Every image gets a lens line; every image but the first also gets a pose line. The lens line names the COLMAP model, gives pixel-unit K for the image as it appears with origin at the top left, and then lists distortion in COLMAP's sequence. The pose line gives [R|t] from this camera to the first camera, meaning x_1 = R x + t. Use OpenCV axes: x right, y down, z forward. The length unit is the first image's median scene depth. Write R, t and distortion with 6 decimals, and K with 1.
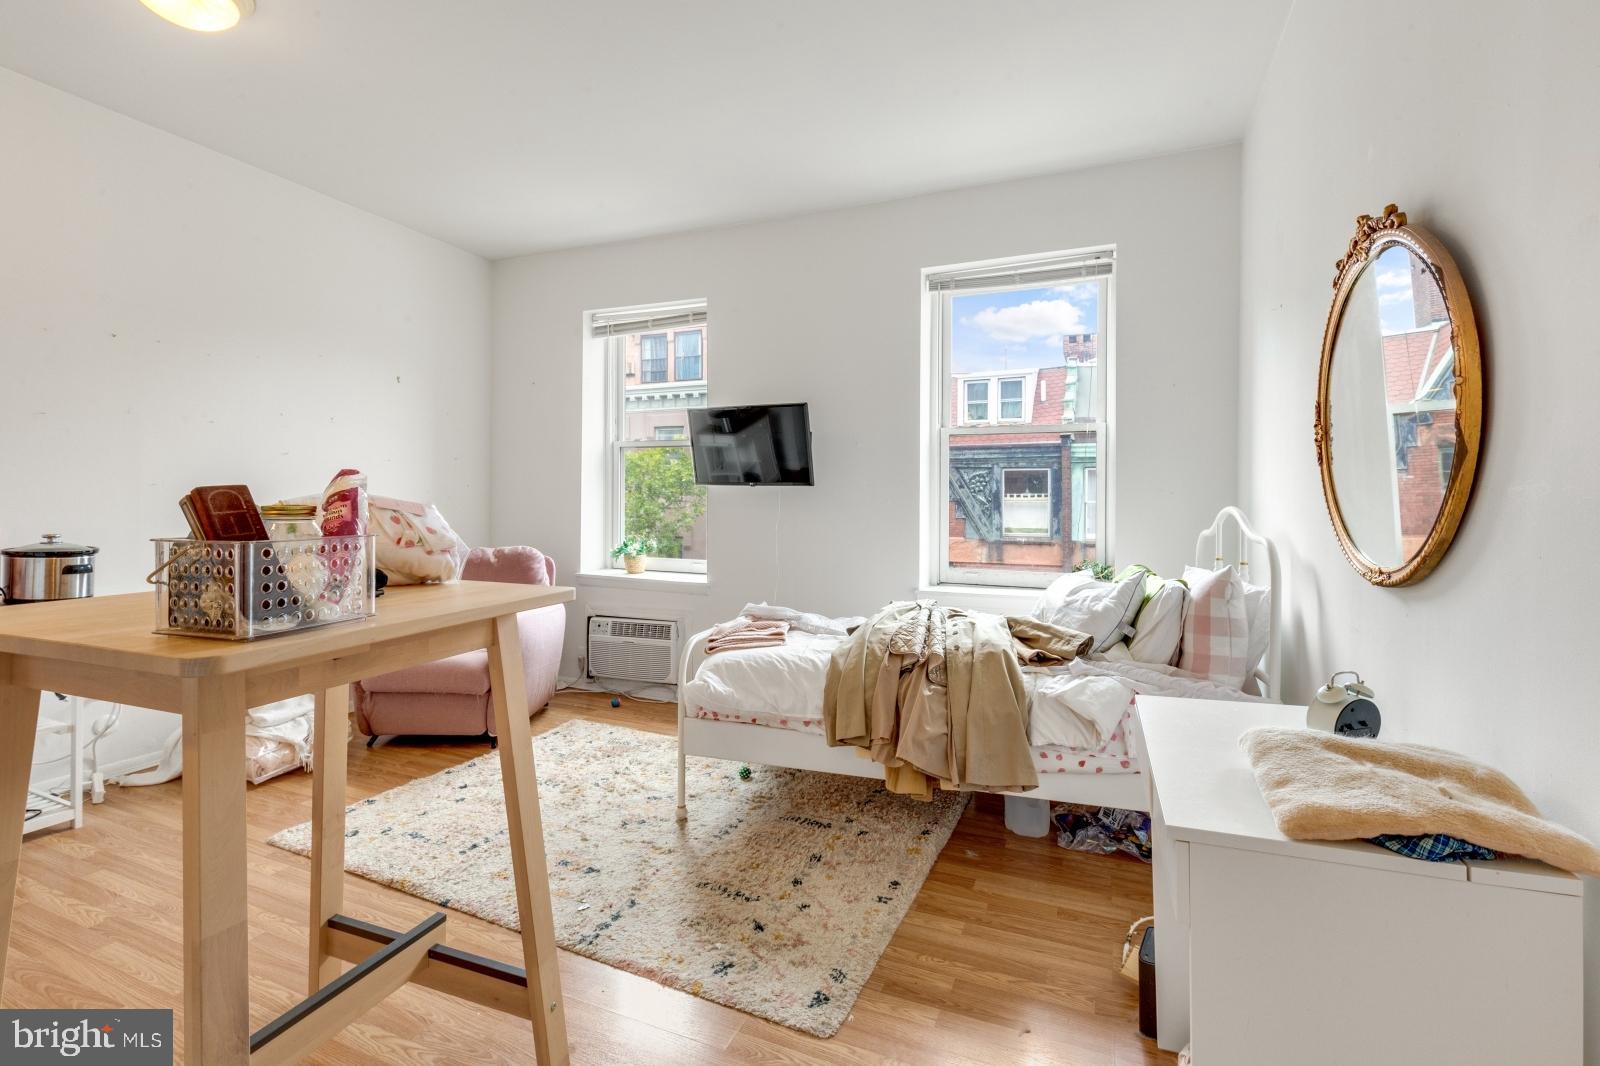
lens RADIAL K [[736.4, 0, 775.6], [0, 736.4, 501.3], [0, 0, 1]] dist [0.000411, 0.000050]
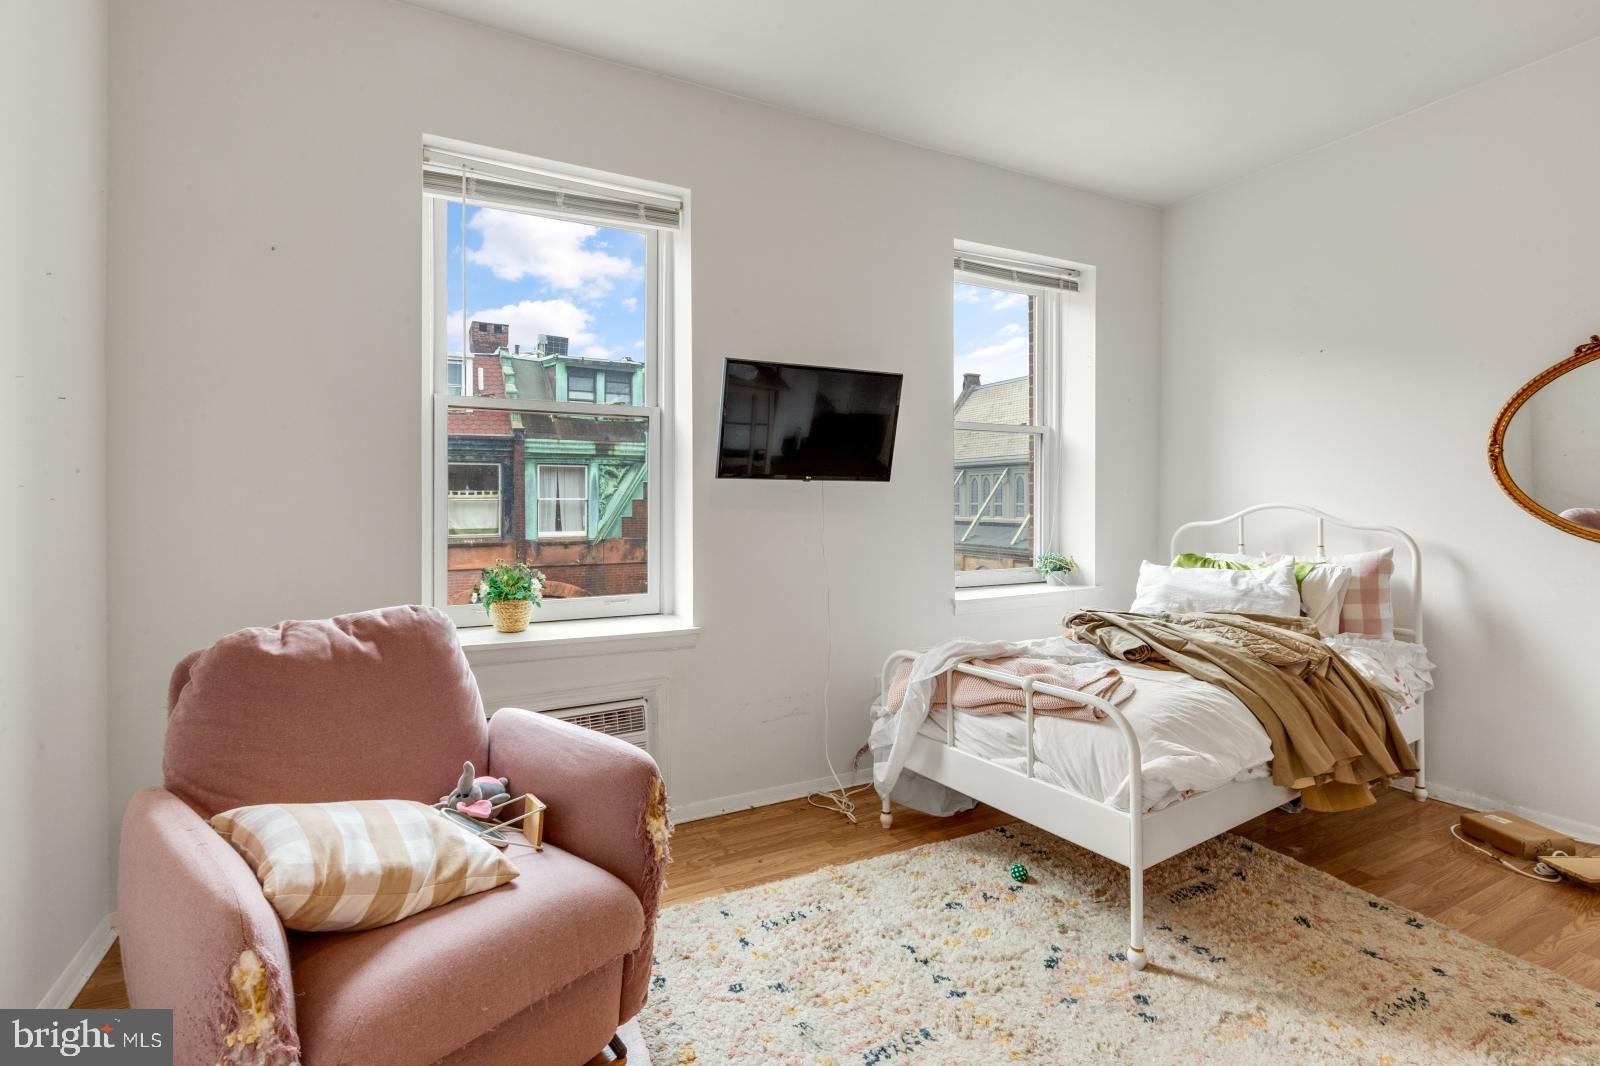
lens RADIAL K [[736.4, 0, 849.8], [0, 736.4, 497.0], [0, 0, 1]] dist [0.000411, 0.000050]
pose [[0.620717, -0.004997, 0.784019, -0.864390], [0.006433, 0.999978, 0.001281, -0.008877], [-0.784009, 0.004248, 0.620736, 0.814757]]
